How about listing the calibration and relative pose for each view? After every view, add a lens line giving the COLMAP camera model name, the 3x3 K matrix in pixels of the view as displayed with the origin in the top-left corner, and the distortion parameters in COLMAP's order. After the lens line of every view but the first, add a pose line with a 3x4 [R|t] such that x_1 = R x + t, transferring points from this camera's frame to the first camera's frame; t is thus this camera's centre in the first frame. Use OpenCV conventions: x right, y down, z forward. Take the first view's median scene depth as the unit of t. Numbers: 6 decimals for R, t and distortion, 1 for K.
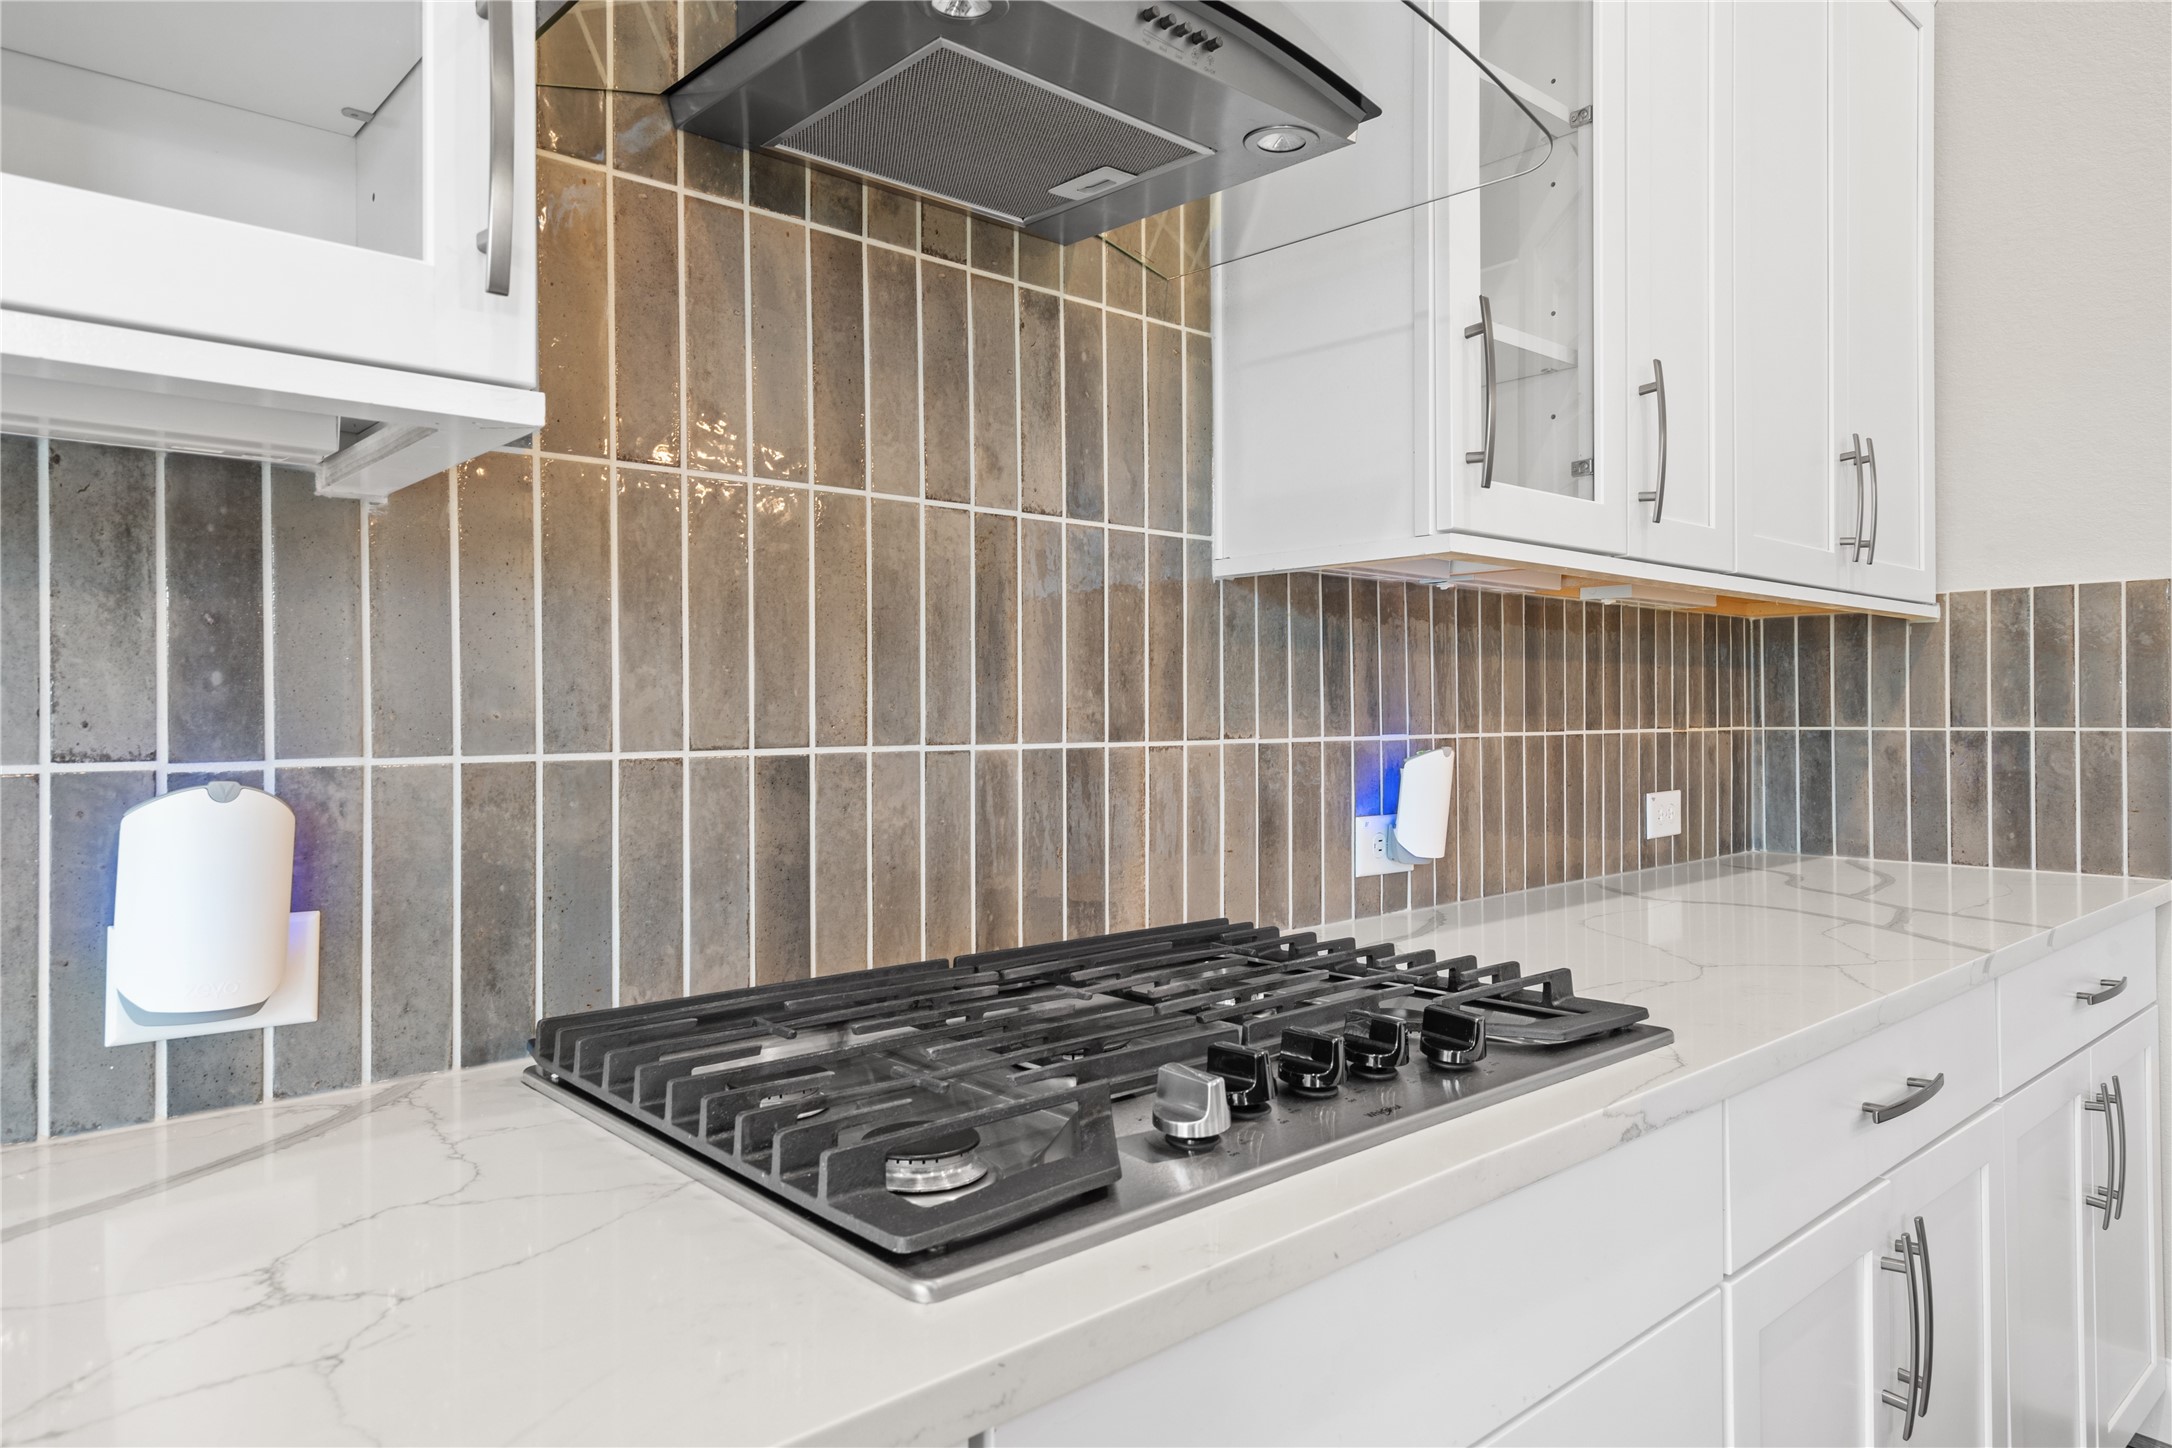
lens RADIAL K [[1342.0, 0, 1071.6], [0, 1342.0, 711.7], [0, 0, 1]] dist [0.008236, 0.000055]
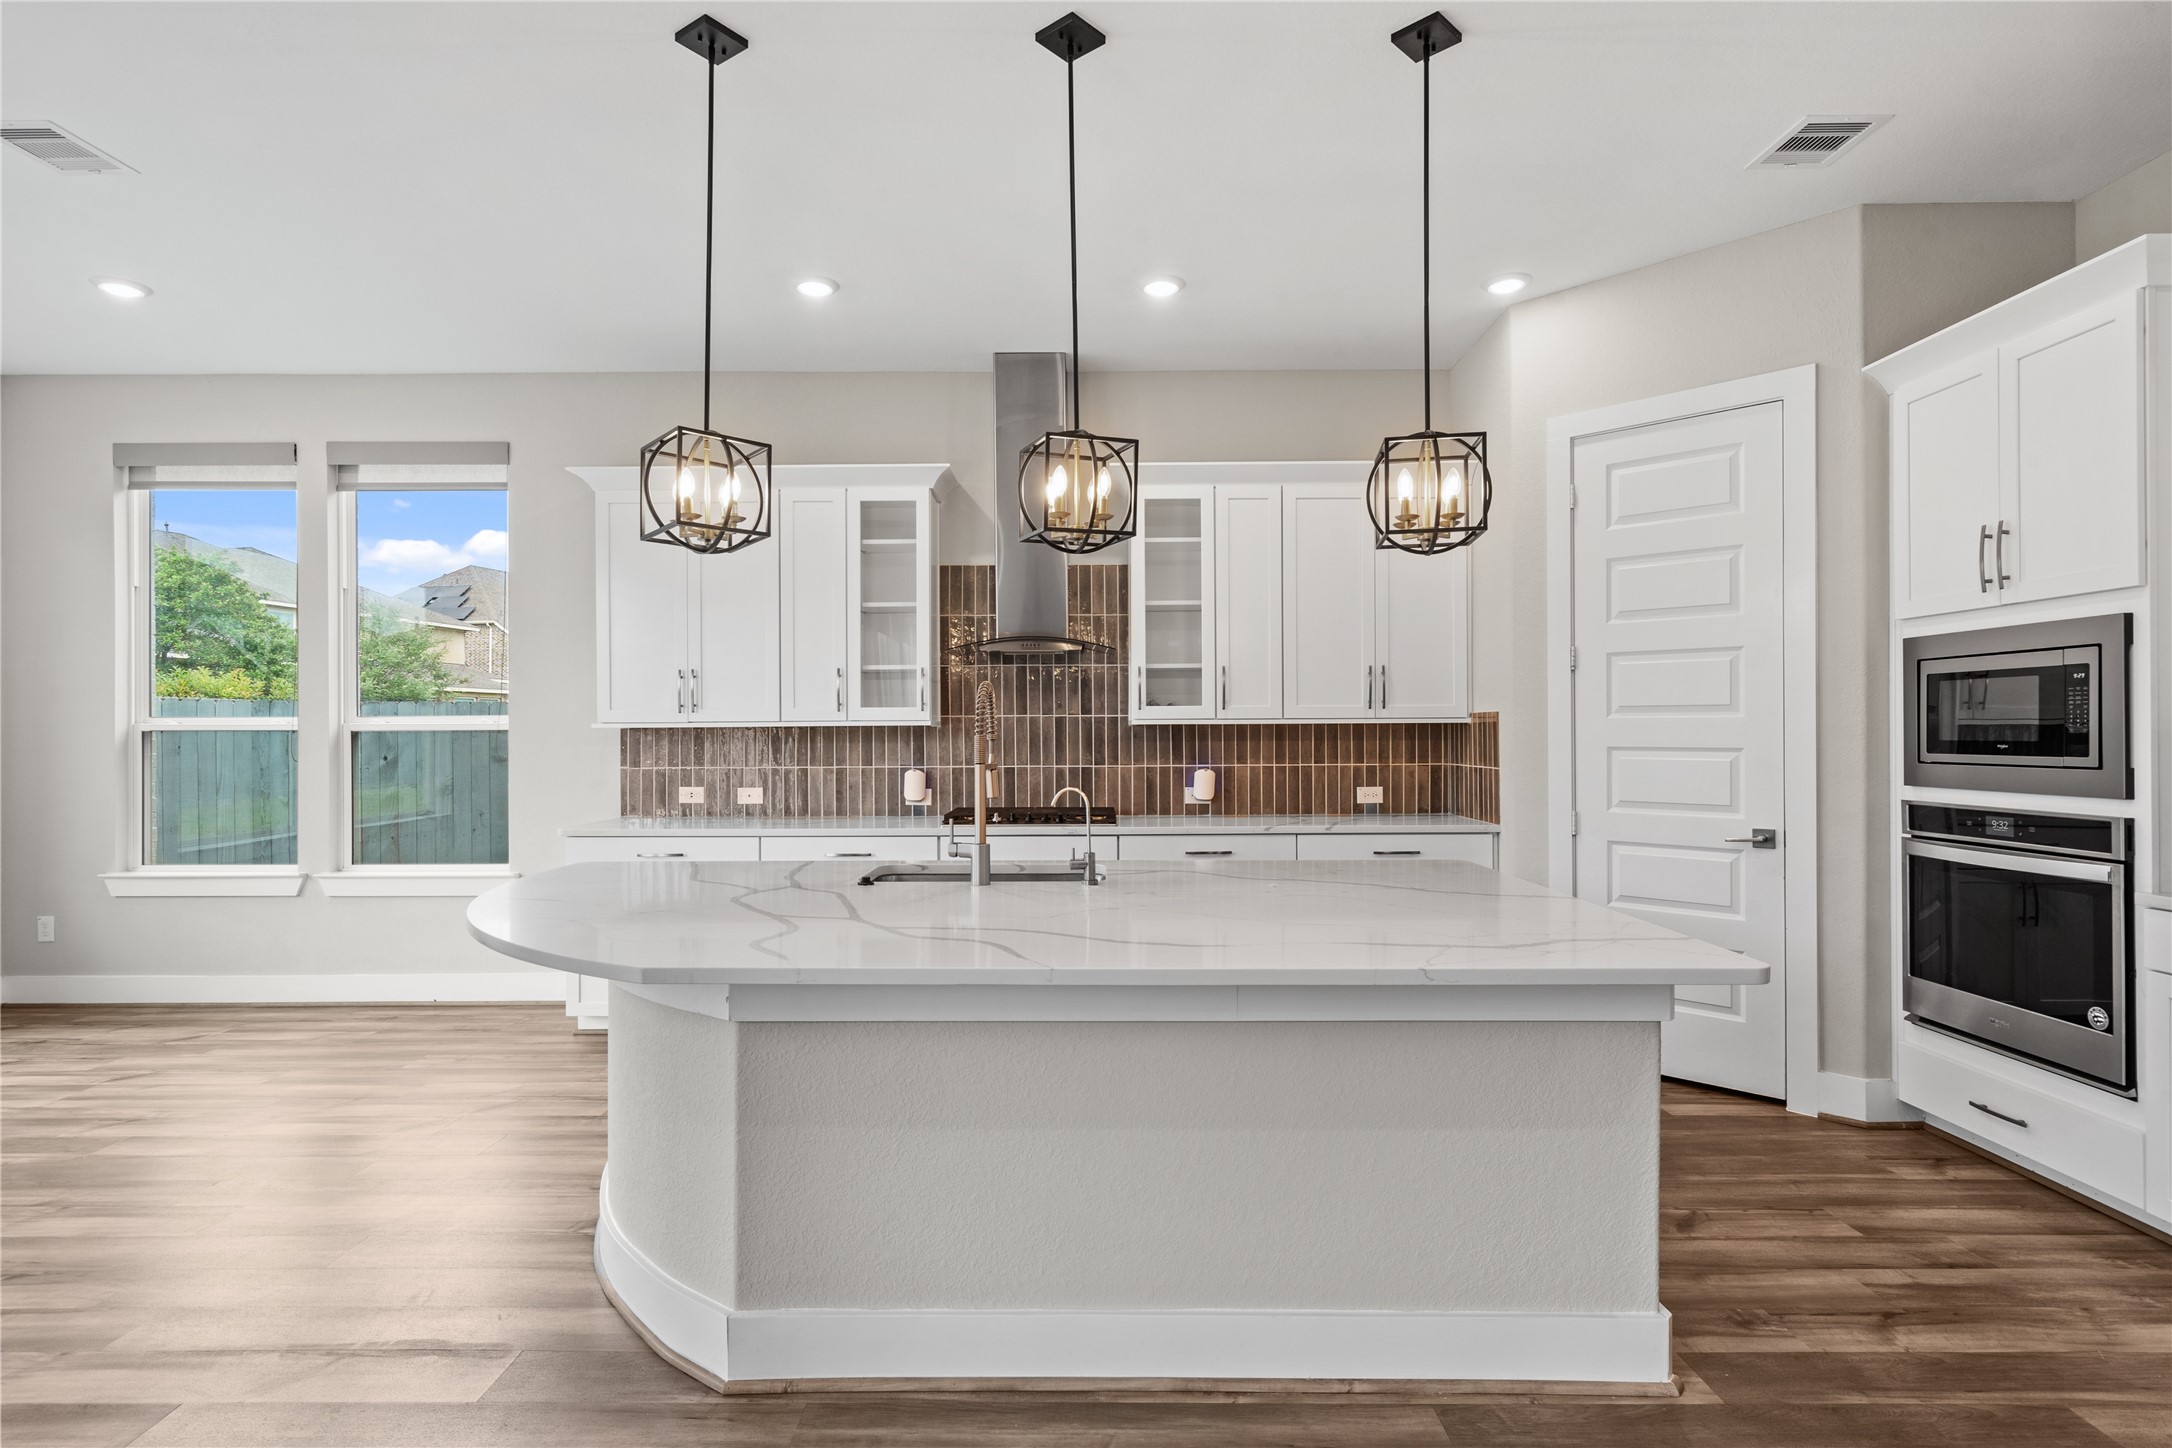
lens RADIAL K [[1100.3, 0, 1082.1], [0, 1100.3, 728.7], [0, 0, 1]] dist [0.001490, 0.001755]
pose [[0.747836, -0.001131, -0.663882, 2.405901], [0.003585, 0.999991, 0.002335, -0.106879], [0.663873, -0.004126, 0.747834, -1.720163]]
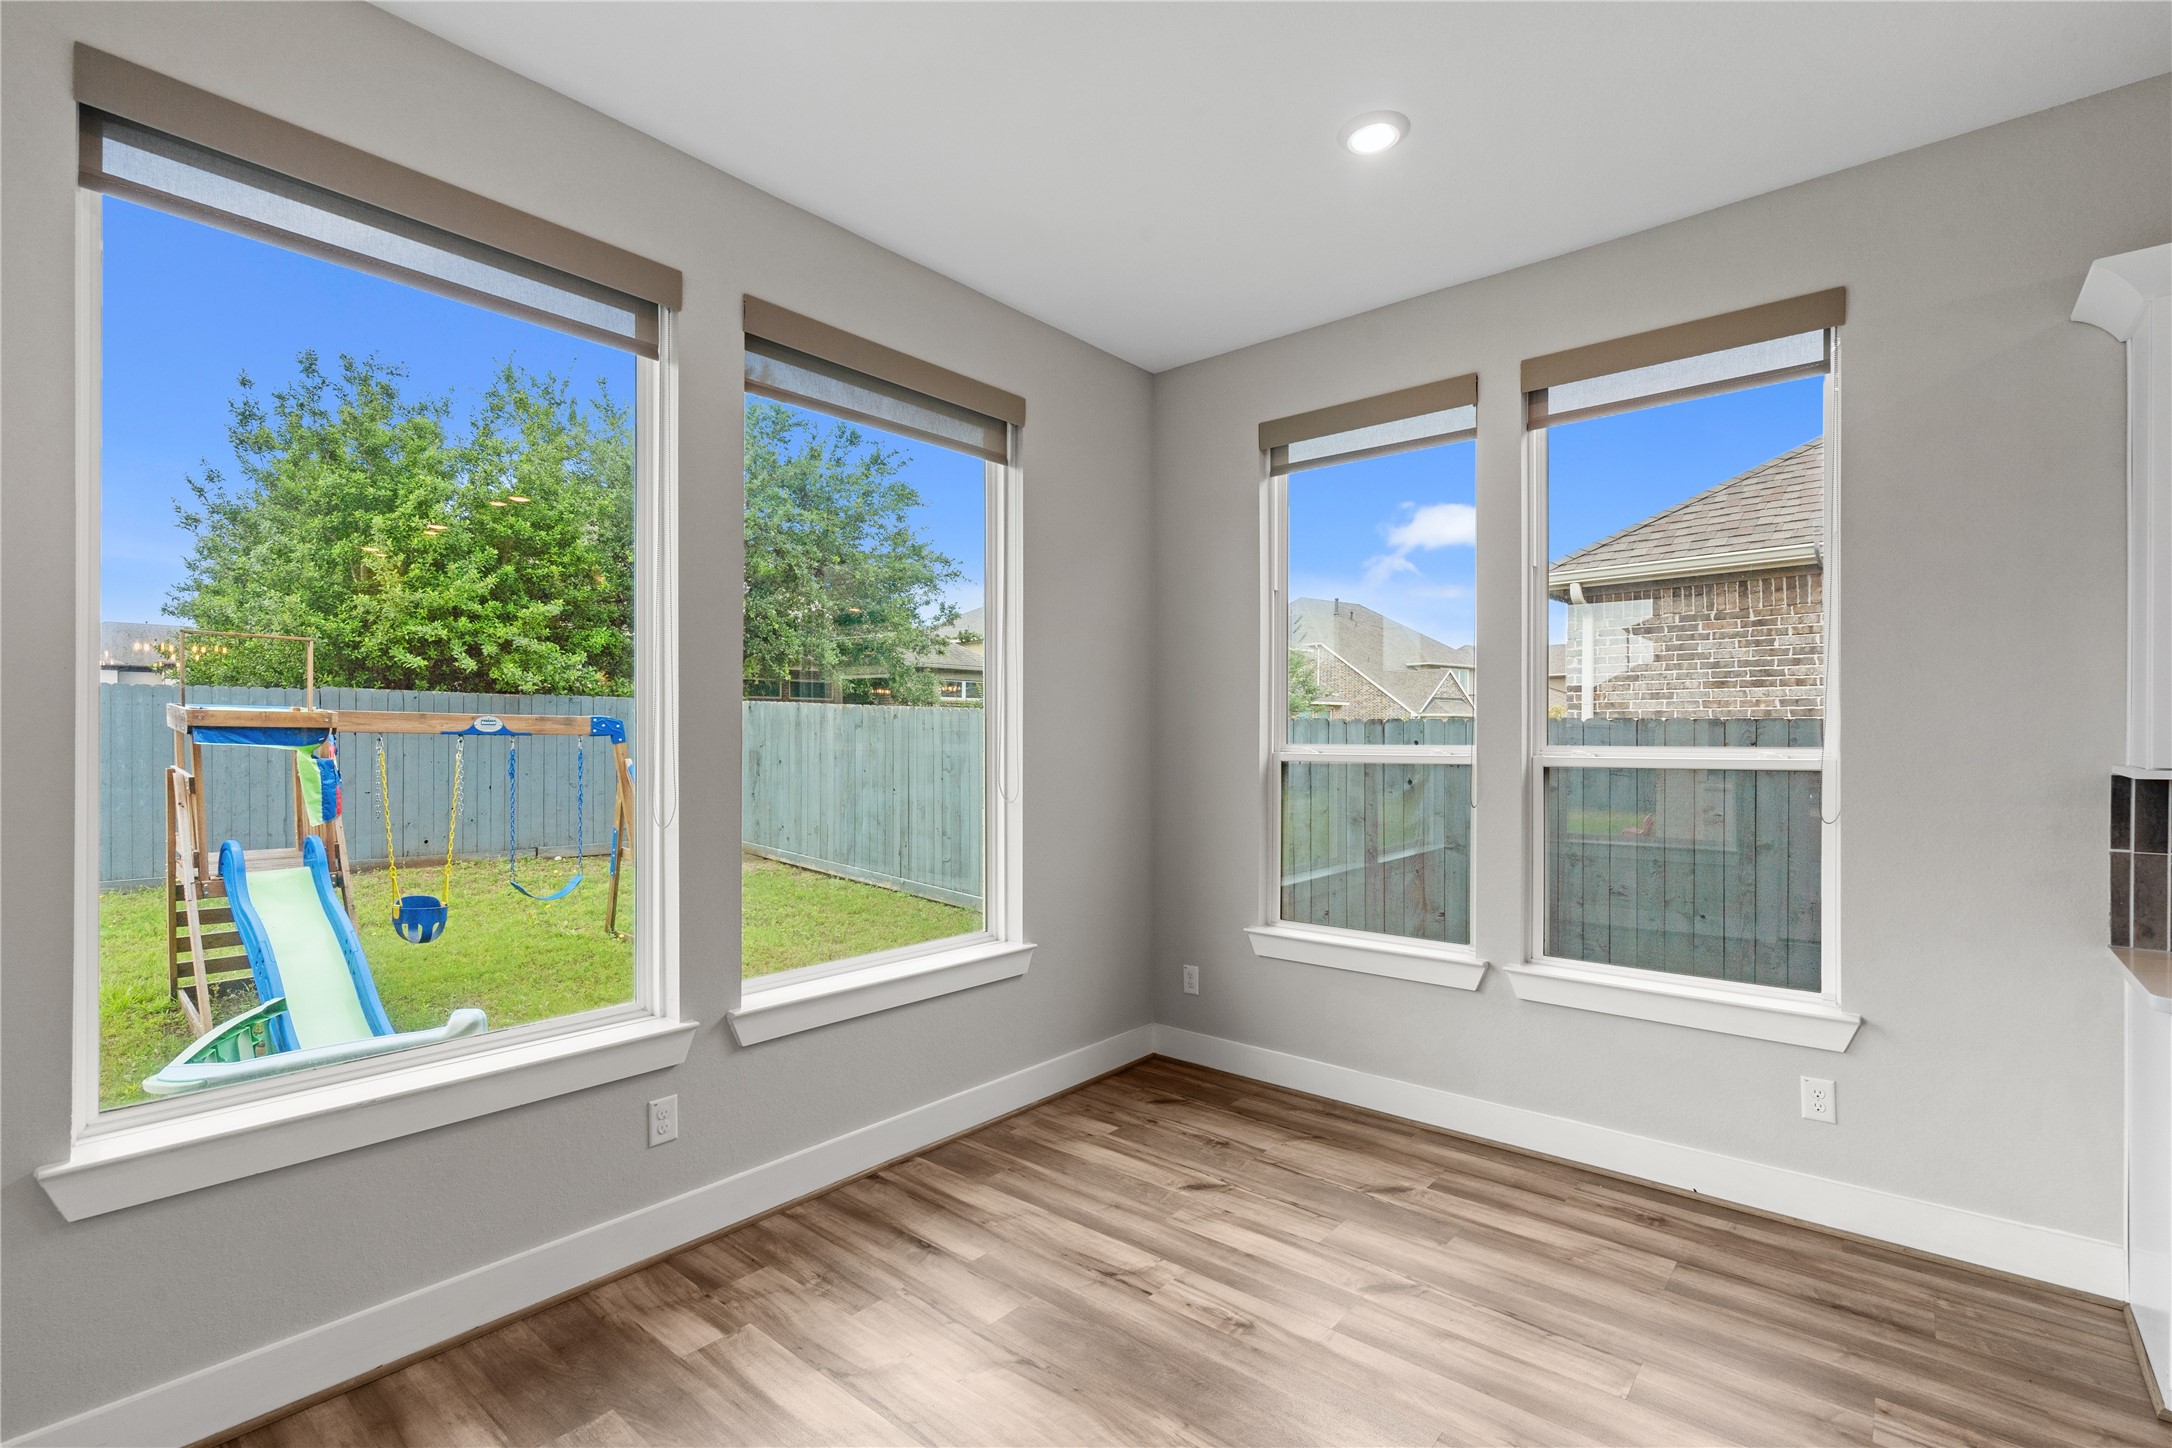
lens RADIAL K [[963.2, 0, 1069.4], [0, 963.2, 738.7], [0, 0, 1]] dist [0.001274, -0.000107]
pose [[0.140137, 0.006274, -0.990112, 0.246624], [0.001907, 0.999976, 0.006606, -0.182505], [0.990130, -0.002813, 0.140122, -2.019226]]
